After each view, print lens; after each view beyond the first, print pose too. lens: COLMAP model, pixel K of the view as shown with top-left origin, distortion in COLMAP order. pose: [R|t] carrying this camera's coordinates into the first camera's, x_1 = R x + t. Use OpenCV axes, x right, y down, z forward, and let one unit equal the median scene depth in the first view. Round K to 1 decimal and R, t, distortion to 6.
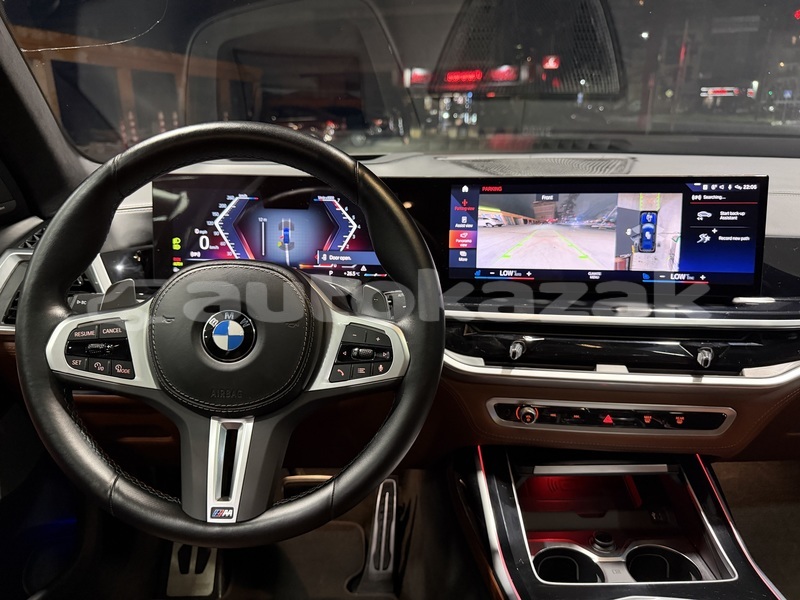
lens RADIAL K [[592.7, 0, 400.0], [0, 592.7, 300.0], [0, 0, 1]] dist [0.125148, -0.228807]
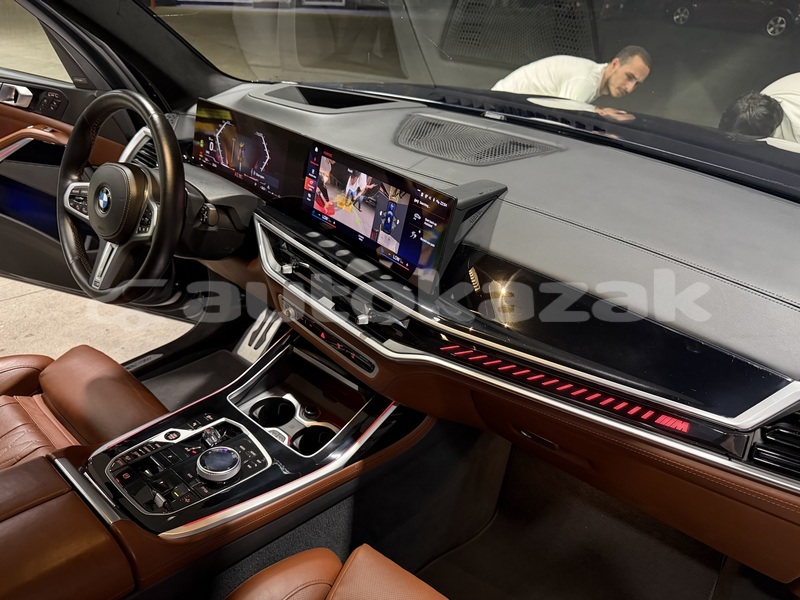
lens RADIAL K [[580.9, 0, 400.0], [0, 580.9, 300.0], [0, 0, 1]] dist [0.060078, -0.052501]
pose [[0.742298, 0.366299, -0.561087, 1.181078], [-0.241741, 0.927359, 0.285600, -0.307264], [0.624944, -0.076363, 0.776926, 0.048934]]
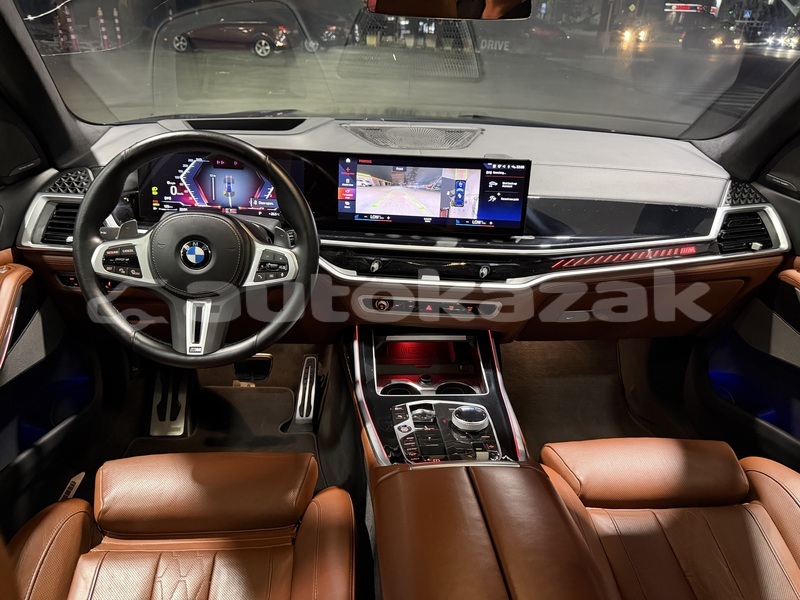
lens RADIAL K [[592.7, 0, 400.0], [0, 592.7, 300.0], [0, 0, 1]] dist [0.125148, -0.228807]
pose [[0.997313, 0.010989, 0.072429, 0.140320], [-0.021210, 0.989655, 0.141894, -0.053801], [-0.070121, -0.143048, 0.987229, -0.598255]]
